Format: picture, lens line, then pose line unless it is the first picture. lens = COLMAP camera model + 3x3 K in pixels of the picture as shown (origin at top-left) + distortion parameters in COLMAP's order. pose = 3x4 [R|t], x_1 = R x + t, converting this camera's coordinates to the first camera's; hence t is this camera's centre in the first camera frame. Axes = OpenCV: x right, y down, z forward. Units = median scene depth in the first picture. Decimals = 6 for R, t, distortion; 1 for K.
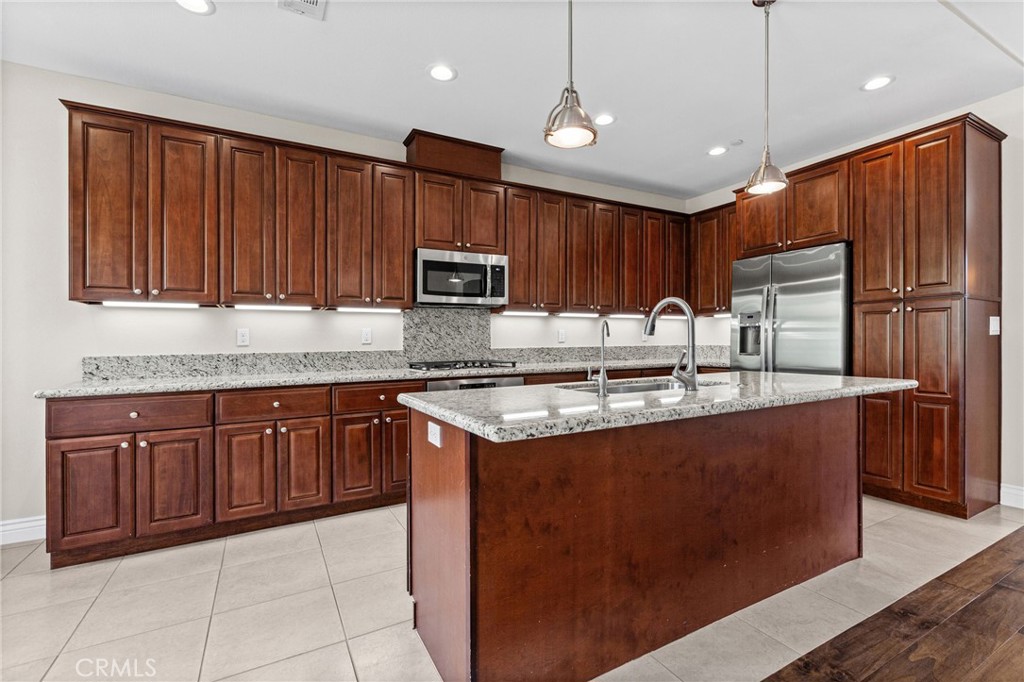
lens RADIAL K [[472.4, 0, 556.1], [0, 472.4, 340.1], [0, 0, 1]] dist [0.000236, -0.000135]
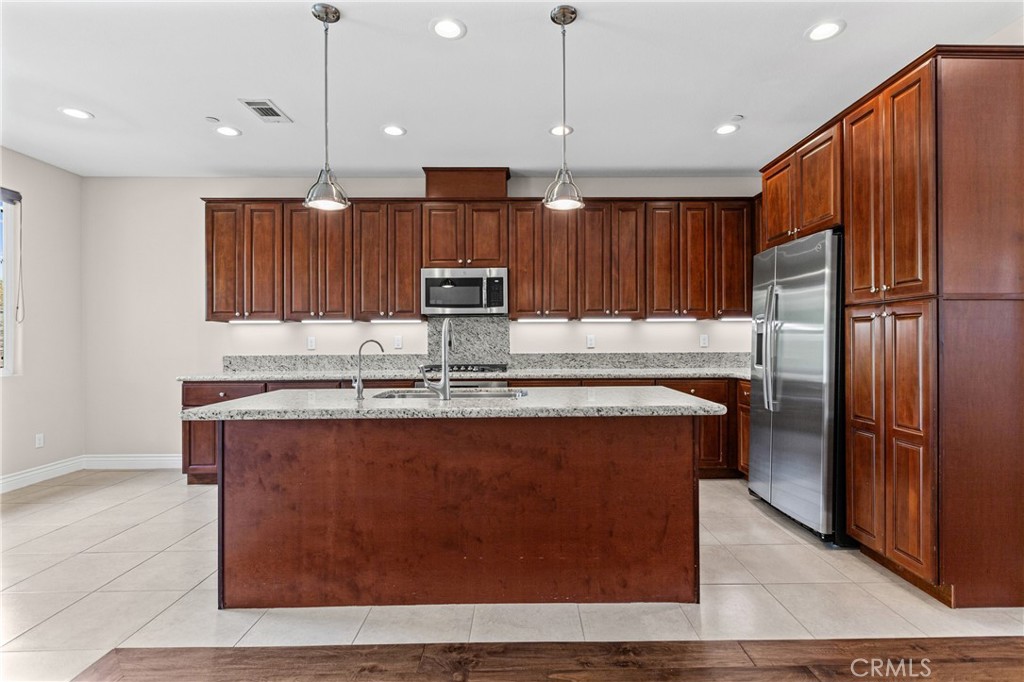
lens RADIAL K [[529.1, 0, 540.2], [0, 529.1, 332.1], [0, 0, 1]] dist [-0.001786, -0.000094]
pose [[0.870076, -0.001171, -0.492916, 0.695536], [-0.001900, 0.999982, -0.005729, -0.032096], [0.492914, 0.005921, 0.870058, -0.004856]]
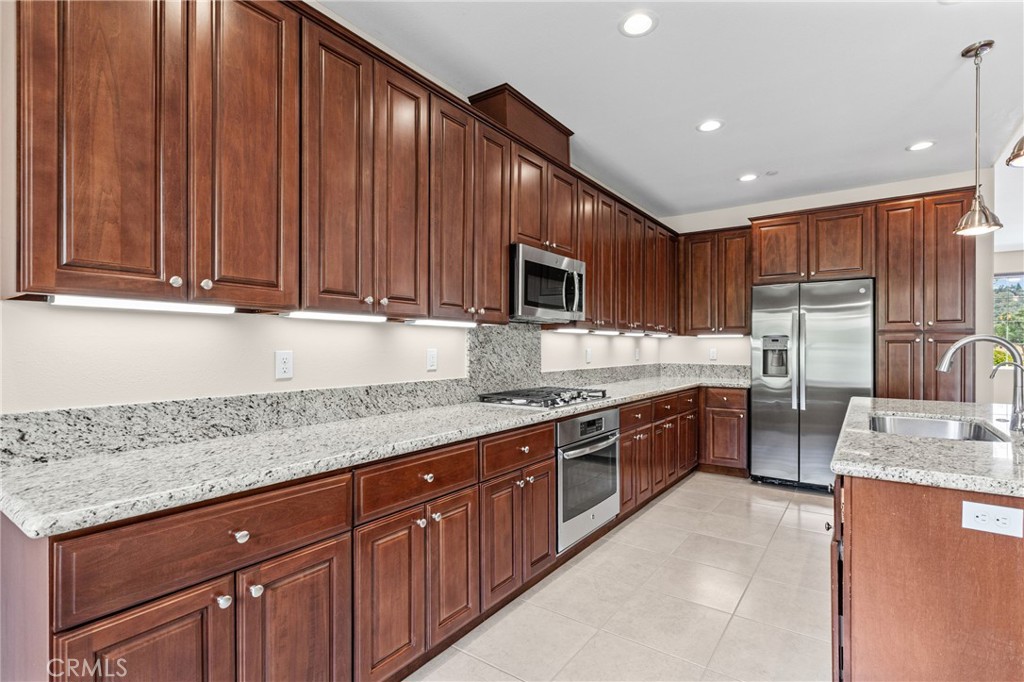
lens RADIAL K [[472.4, 0, 541.0], [0, 472.4, 350.7], [0, 0, 1]] dist [0.000236, -0.000135]
pose [[0.908395, 0.009598, 0.418003, -0.655218], [-0.013597, 0.999886, 0.006590, -0.033953], [-0.417893, -0.011670, 0.908422, 0.341594]]
